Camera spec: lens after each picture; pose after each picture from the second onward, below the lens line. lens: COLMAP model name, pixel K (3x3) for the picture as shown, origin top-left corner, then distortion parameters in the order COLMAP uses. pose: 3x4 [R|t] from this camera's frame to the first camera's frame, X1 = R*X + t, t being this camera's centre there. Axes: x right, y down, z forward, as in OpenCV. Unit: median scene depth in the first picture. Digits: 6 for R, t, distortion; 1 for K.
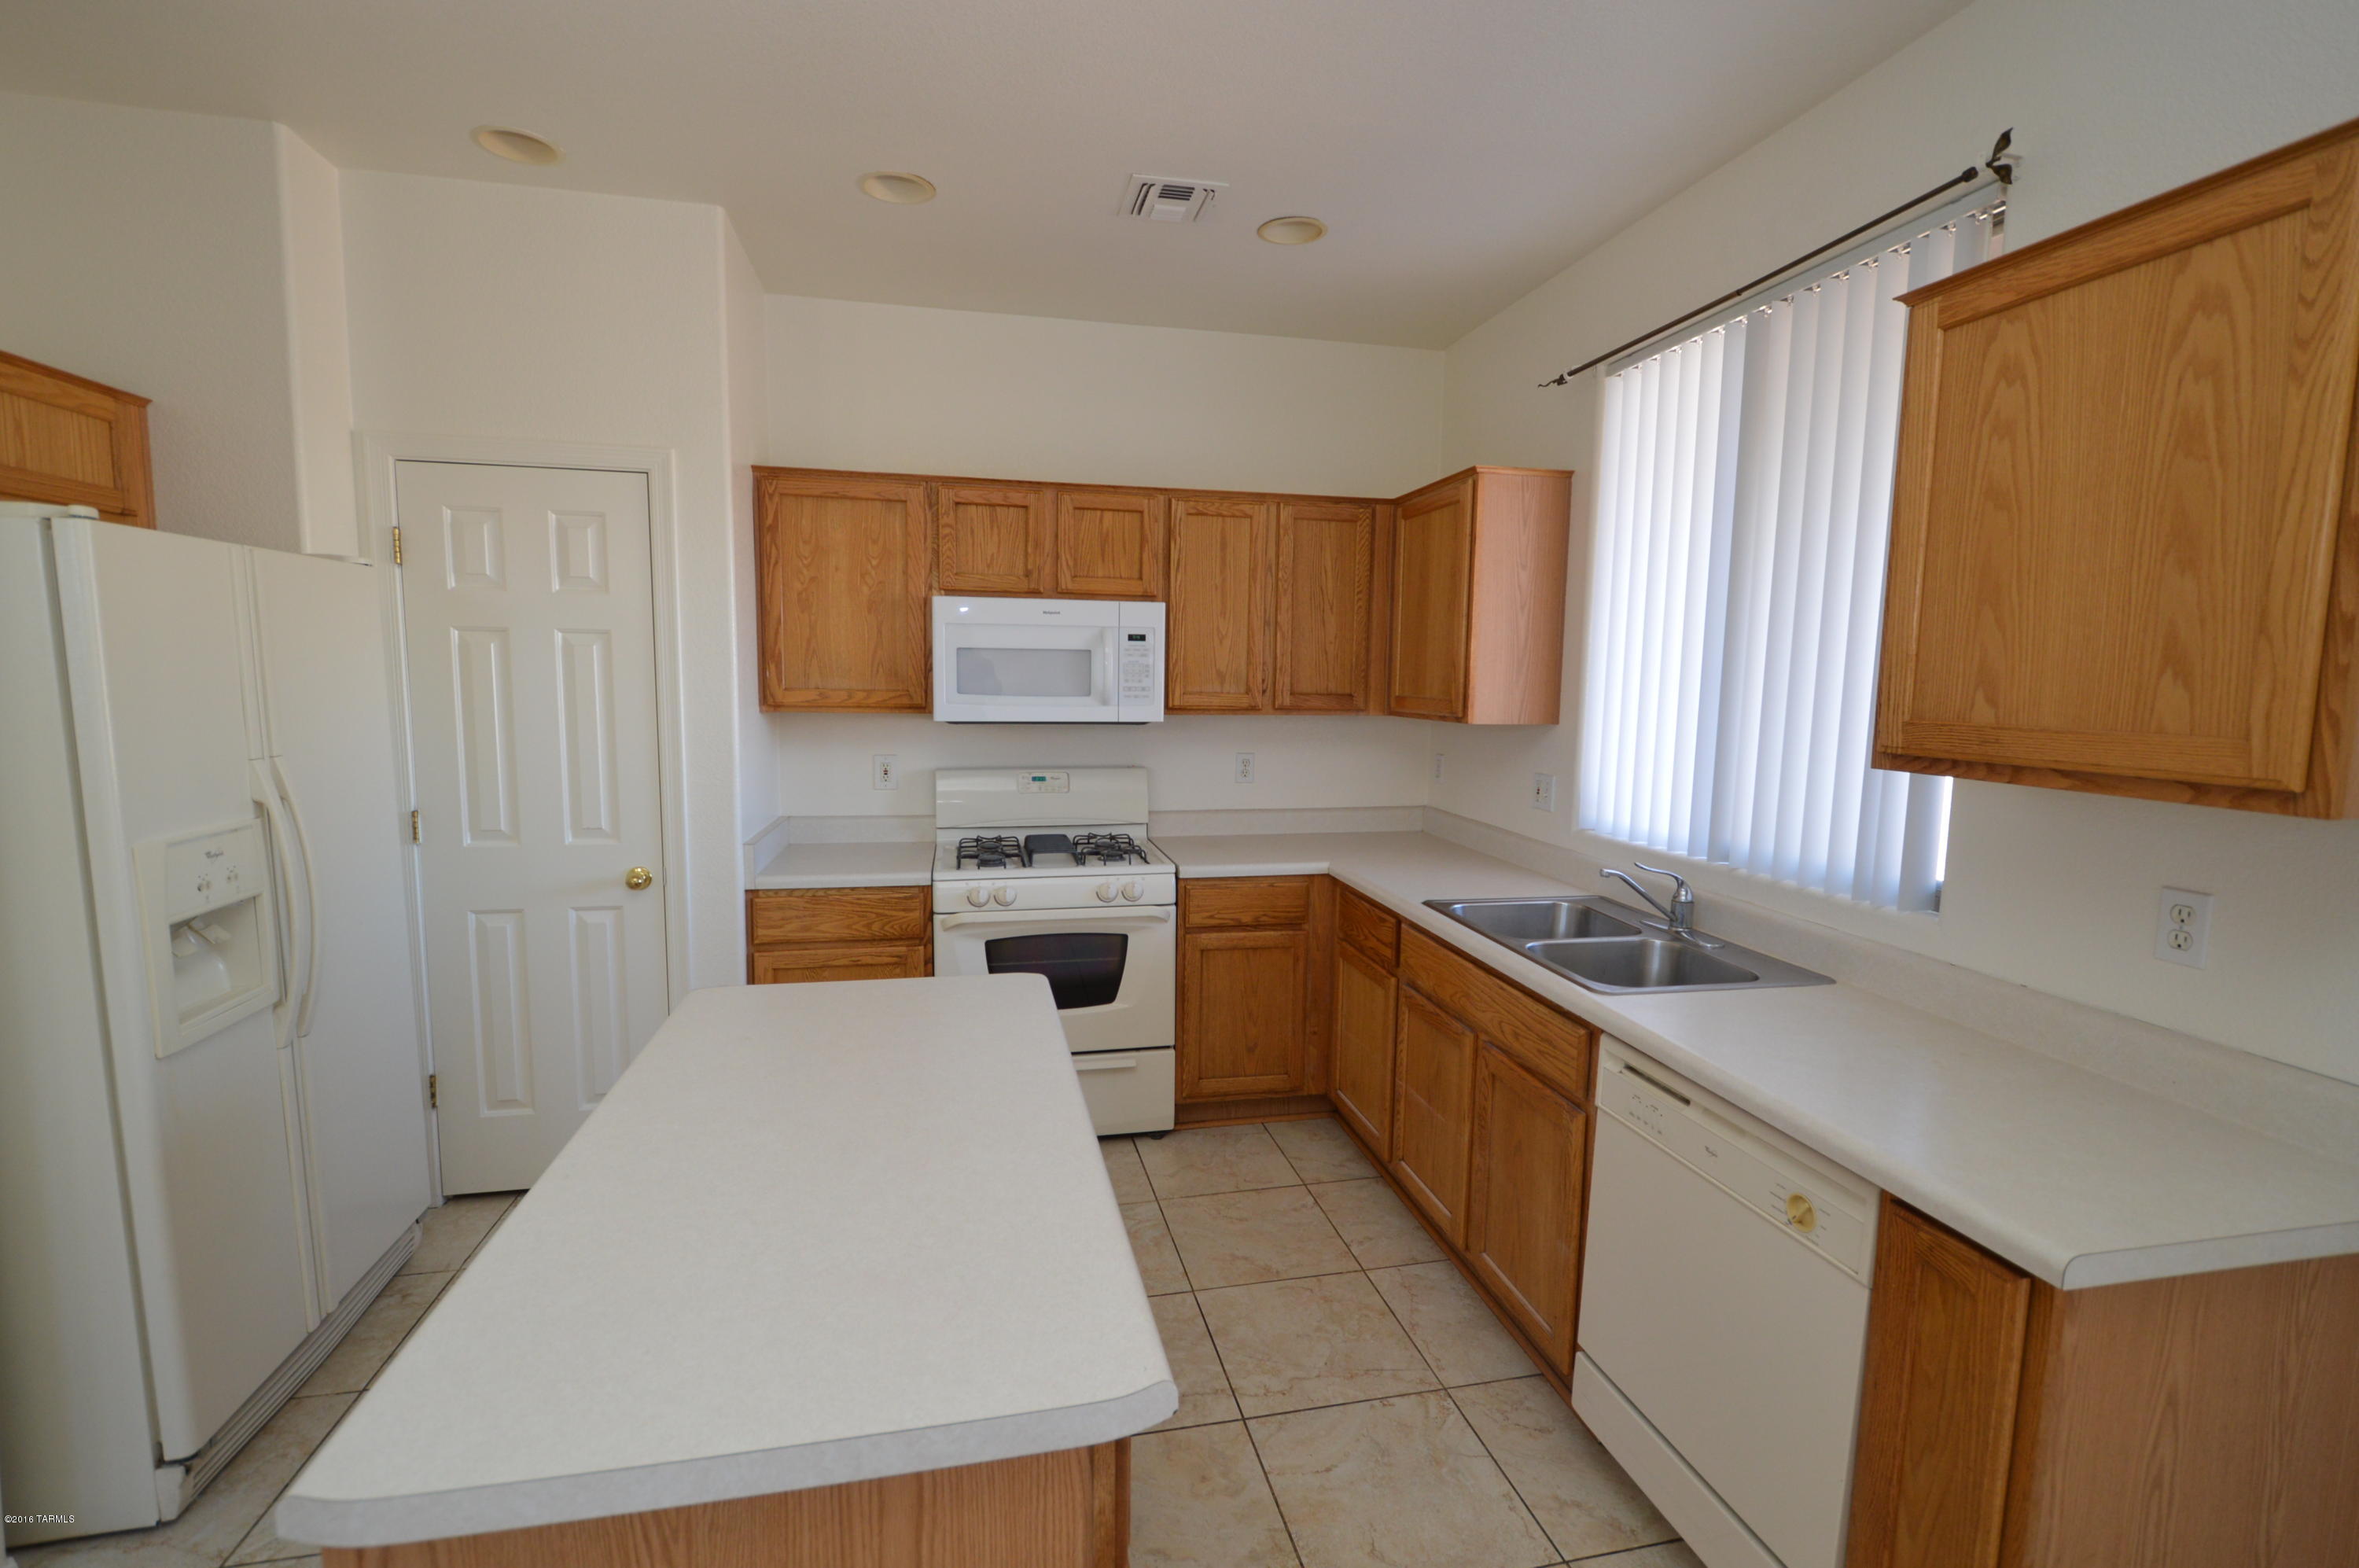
lens RADIAL K [[1043.8, 0, 1181.0], [0, 1043.8, 788.8], [0, 0, 1]] dist [-0.002901, -0.001547]
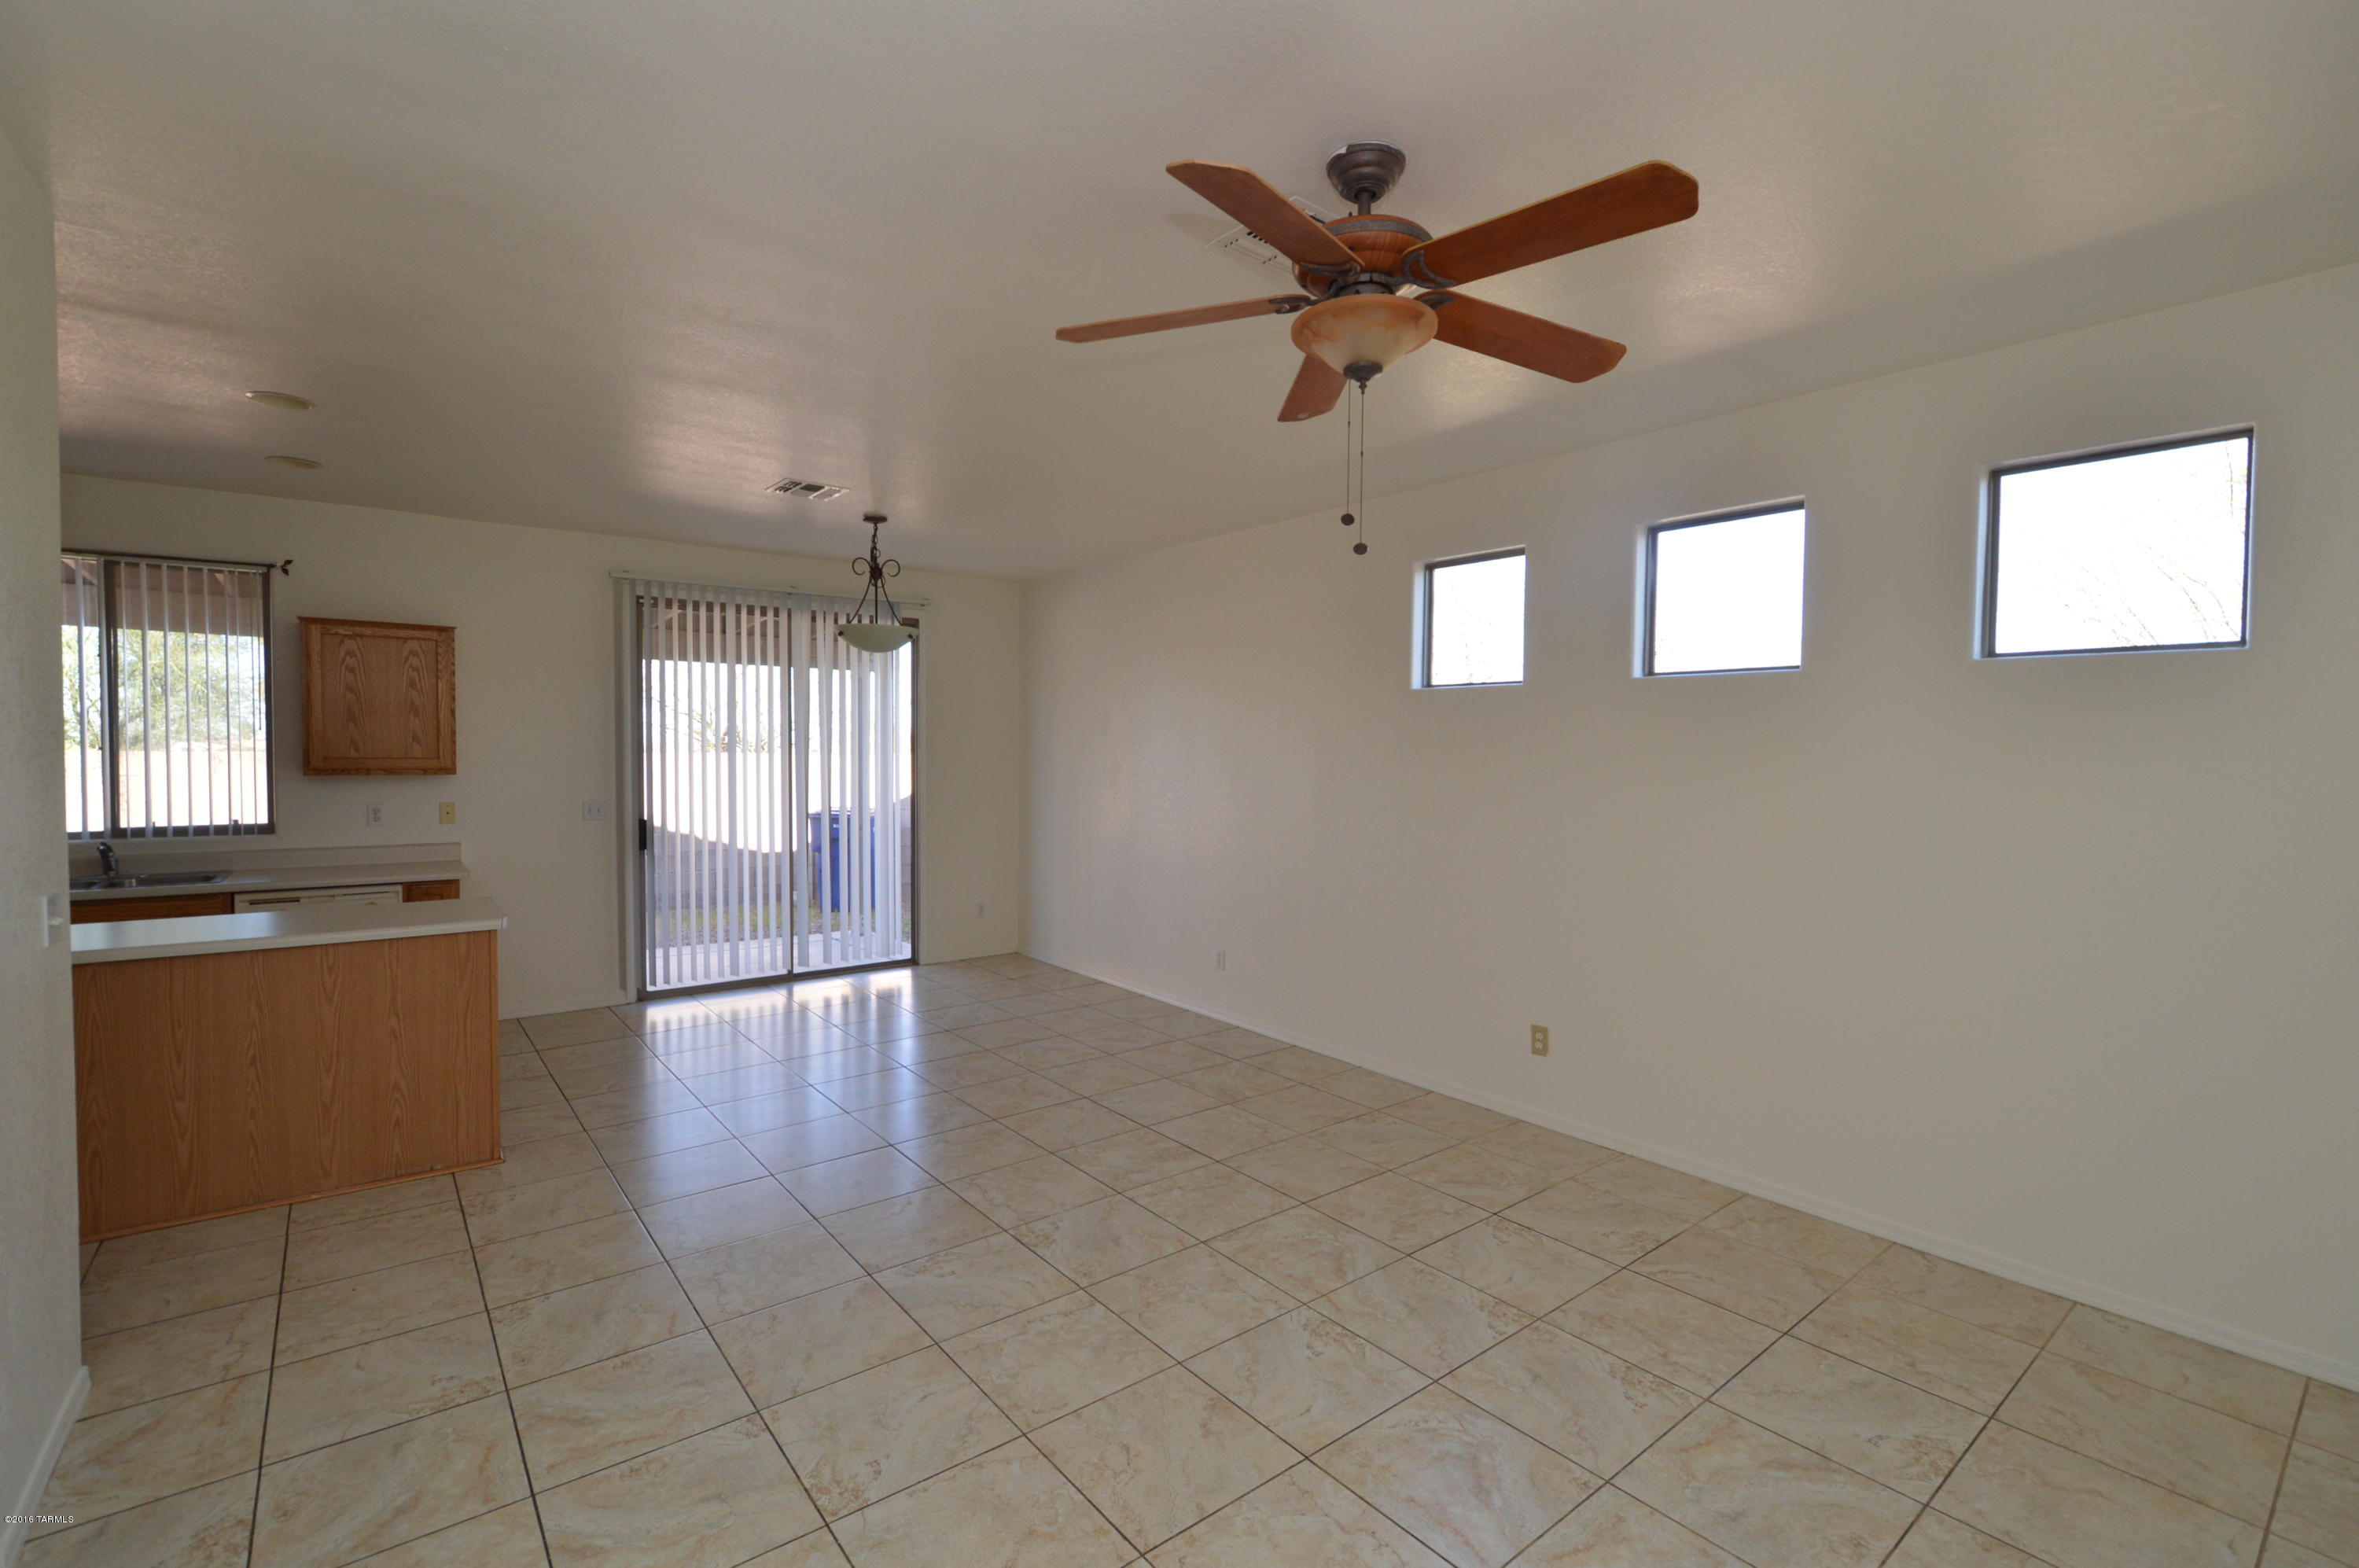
lens RADIAL K [[1043.8, 0, 1186.5], [0, 1043.8, 787.5], [0, 0, 1]] dist [-0.002901, -0.001547]
pose [[-0.445523, -0.053686, 0.893659, -1.538620], [0.081800, 0.991584, 0.100349, -0.037362], [-0.891526, 0.117809, -0.437382, 0.046698]]
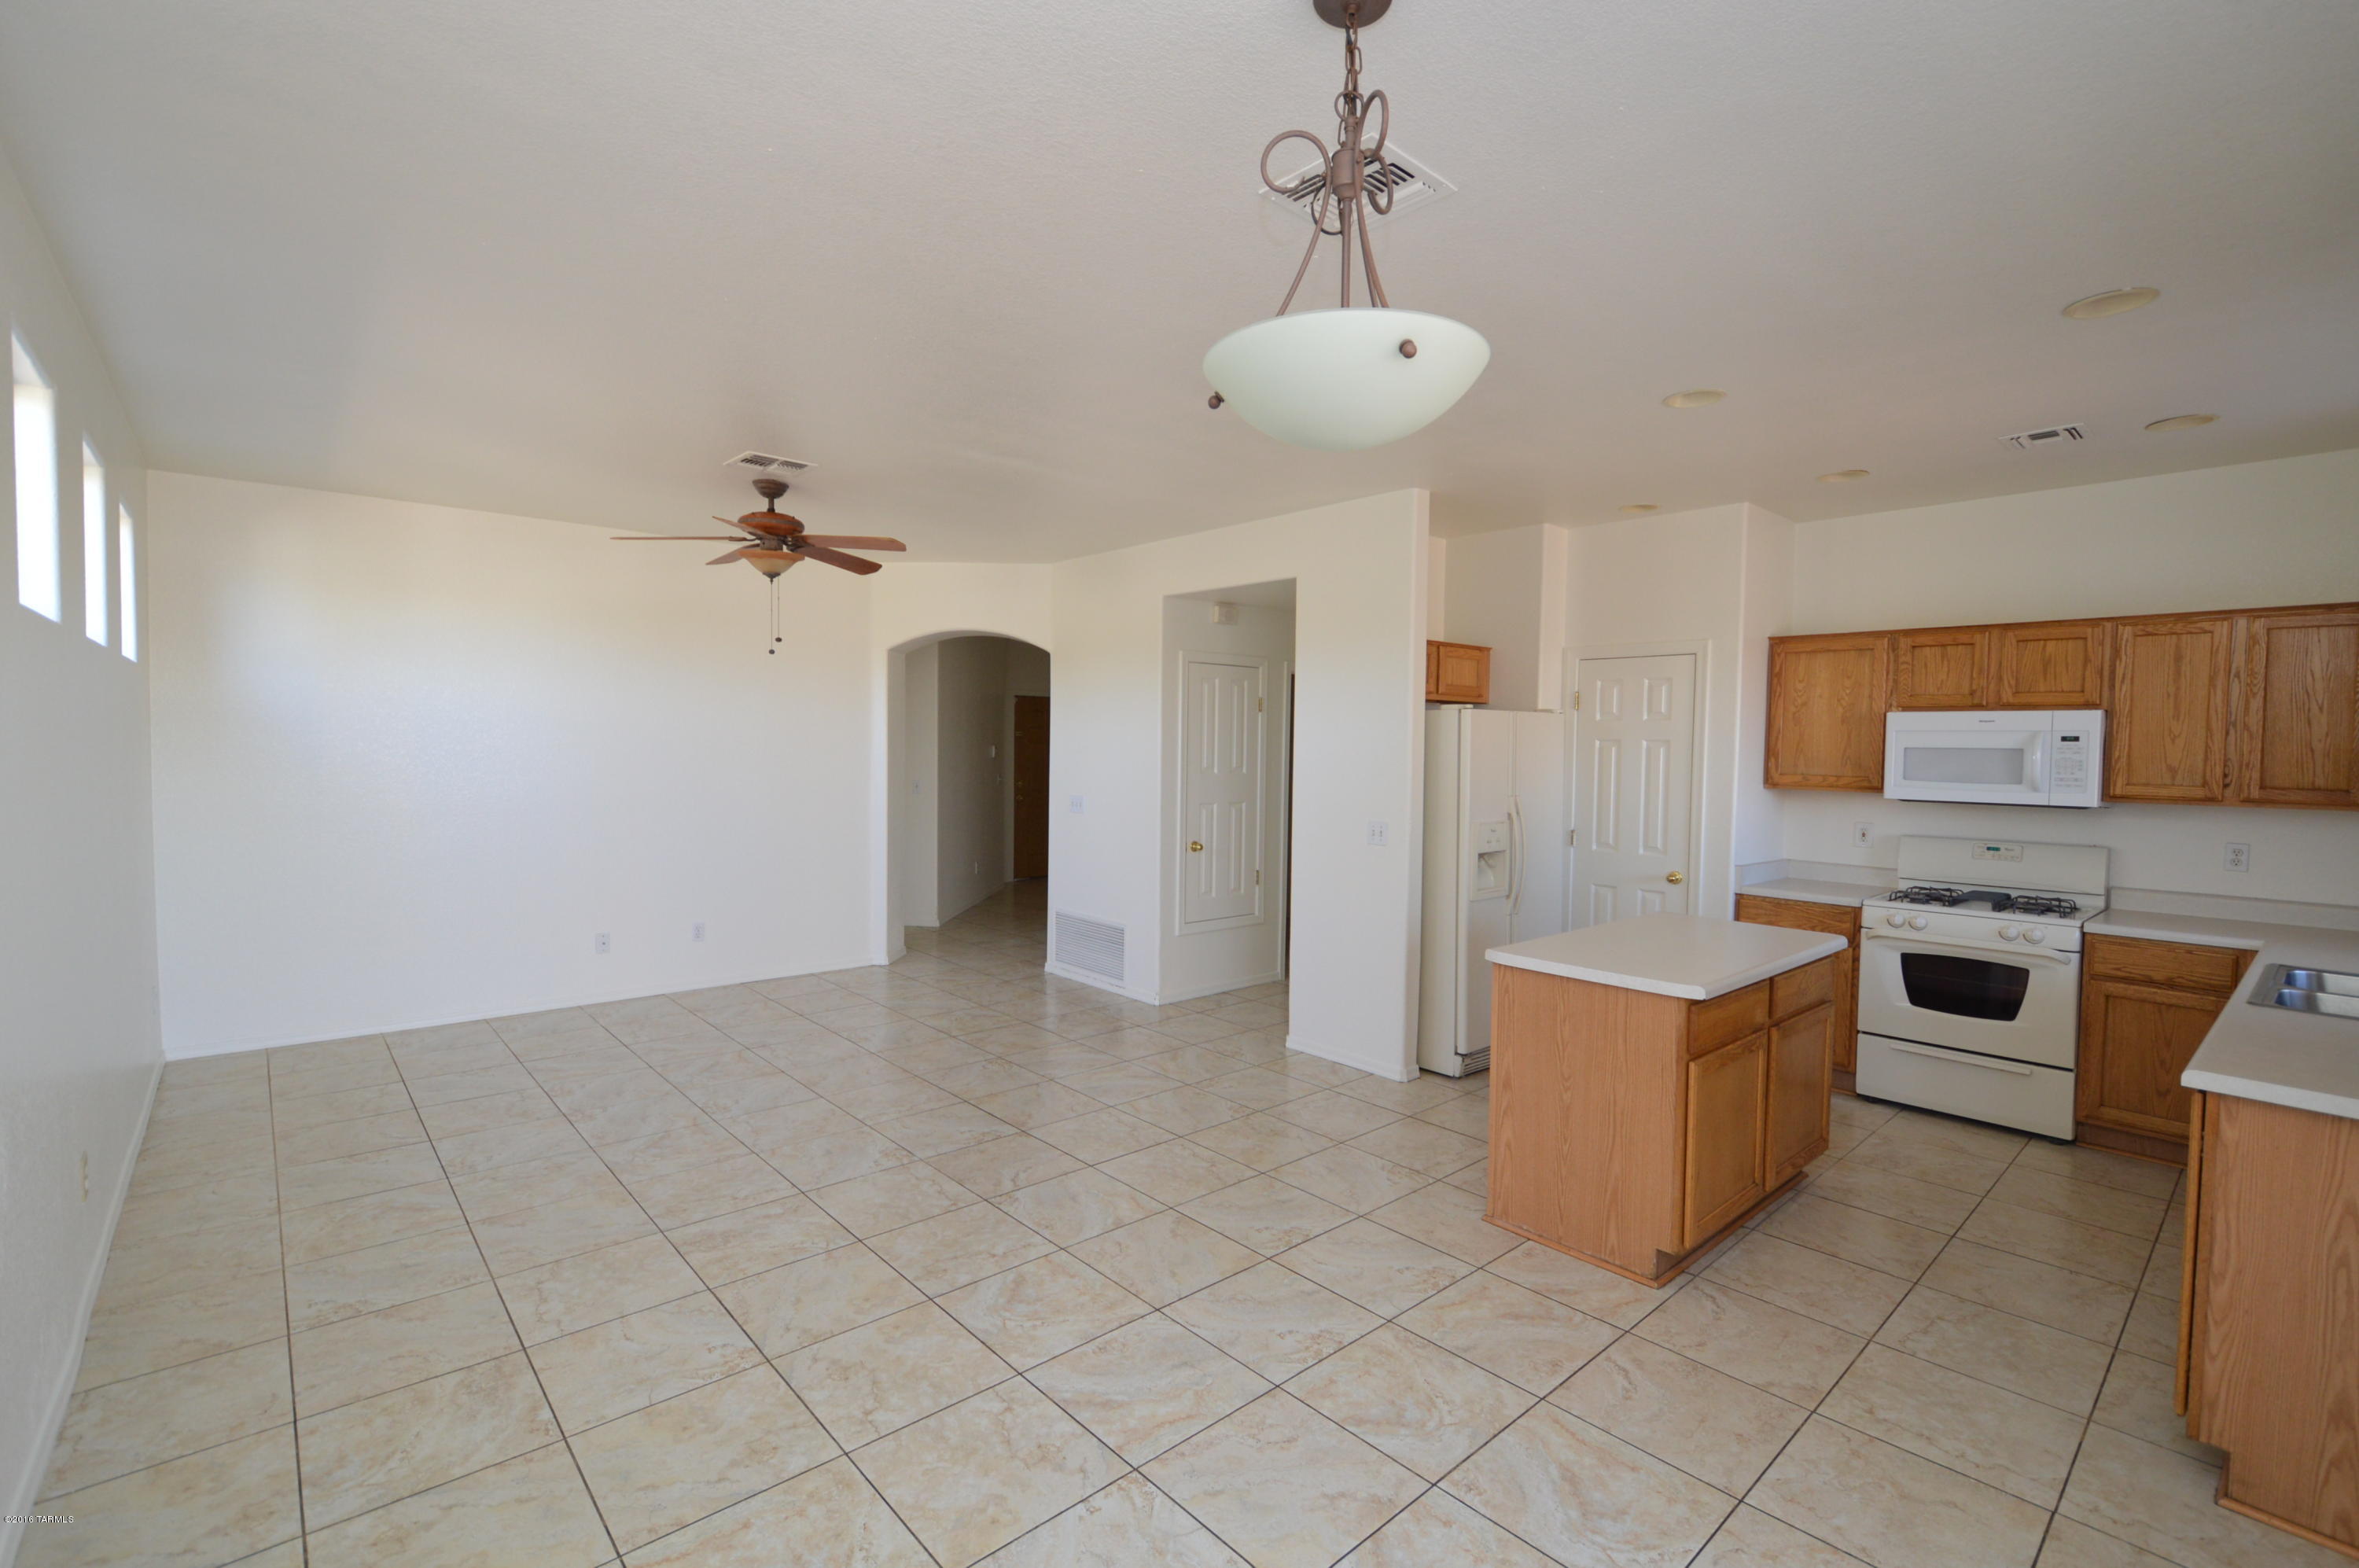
lens RADIAL K [[1043.8, 0, 1183.2], [0, 1043.8, 780.2], [0, 0, 1]] dist [-0.002901, -0.001547]
pose [[0.495226, 0.023381, -0.868450, 0.533759], [-0.103055, 0.994161, -0.032001, 0.055898], [0.862630, 0.105345, 0.494743, -0.547728]]
